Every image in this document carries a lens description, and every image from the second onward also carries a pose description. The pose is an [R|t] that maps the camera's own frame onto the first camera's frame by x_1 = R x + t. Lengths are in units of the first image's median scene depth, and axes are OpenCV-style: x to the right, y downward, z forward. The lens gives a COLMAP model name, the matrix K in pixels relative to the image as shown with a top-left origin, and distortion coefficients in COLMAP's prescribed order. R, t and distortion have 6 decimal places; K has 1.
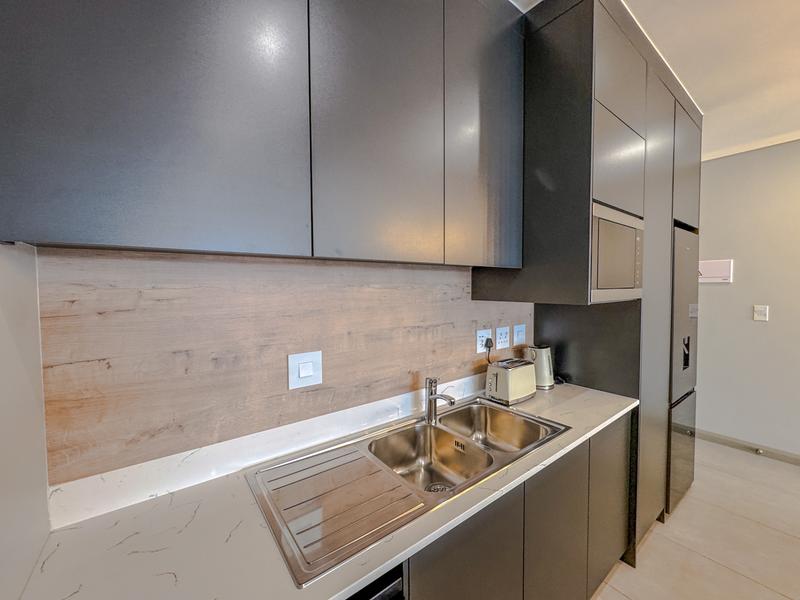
lens RADIAL K [[318.5, 0, 400.6], [0, 318.5, 299.2], [0, 0, 1]] dist [-0.000526, -0.000181]
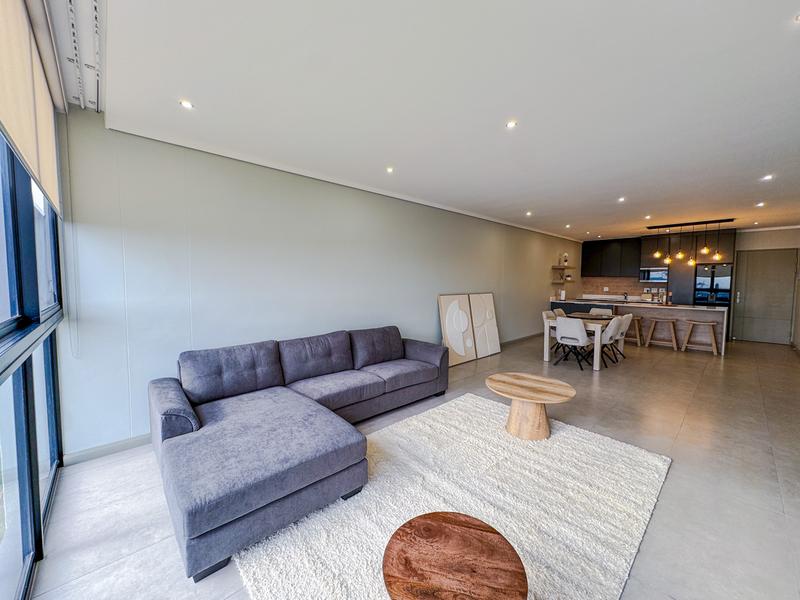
lens RADIAL K [[318.5, 0, 400.6], [0, 318.5, 299.2], [0, 0, 1]] dist [-0.000526, -0.000181]
pose [[0.103147, 0.069291, -0.992250, 5.530658], [-0.047428, 0.996779, 0.064677, 0.146047], [0.993535, 0.040389, 0.106101, -3.898427]]
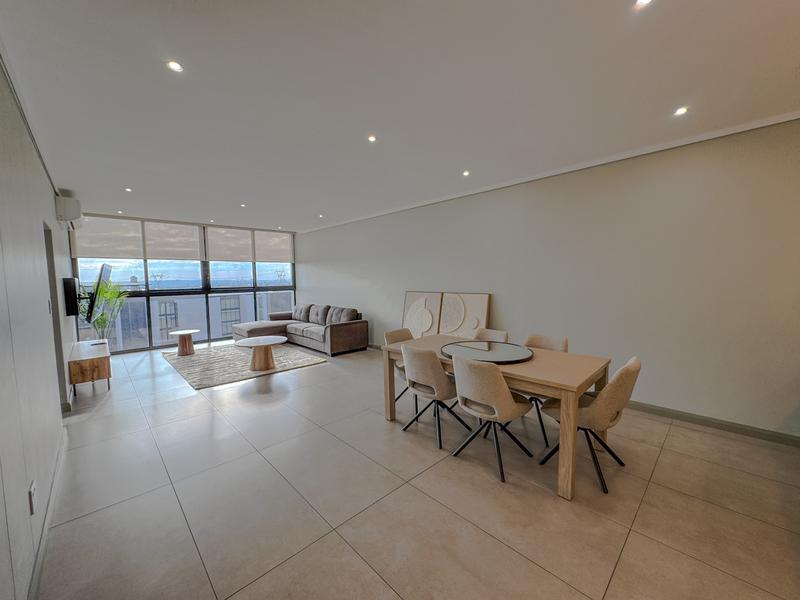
lens RADIAL K [[317.6, 0, 400.0], [0, 317.6, 300.0], [0, 0, 1]] dist [-0.001273, -0.000087]
pose [[-0.992945, 0.027918, -0.115243, 2.728240], [0.015100, 0.993746, 0.110637, -0.000732], [0.117611, 0.108116, -0.987157, 0.391975]]
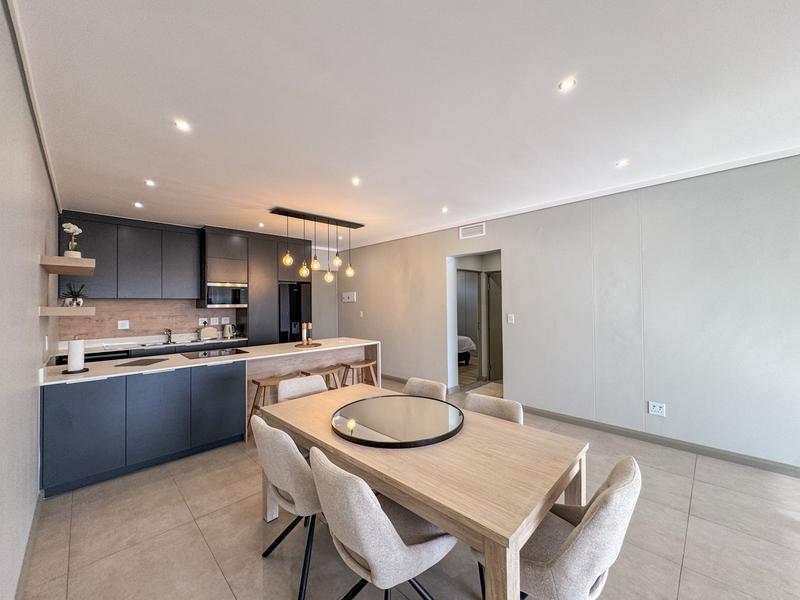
lens RADIAL K [[316.6, 0, 399.4], [0, 316.6, 298.0], [0, 0, 1]] dist [0.000133, -0.000074]
pose [[0.990928, -0.001576, 0.134385, 1.895645], [0.009466, 0.998266, -0.058098, 0.108265], [-0.134060, 0.058843, 0.989225, -2.492964]]
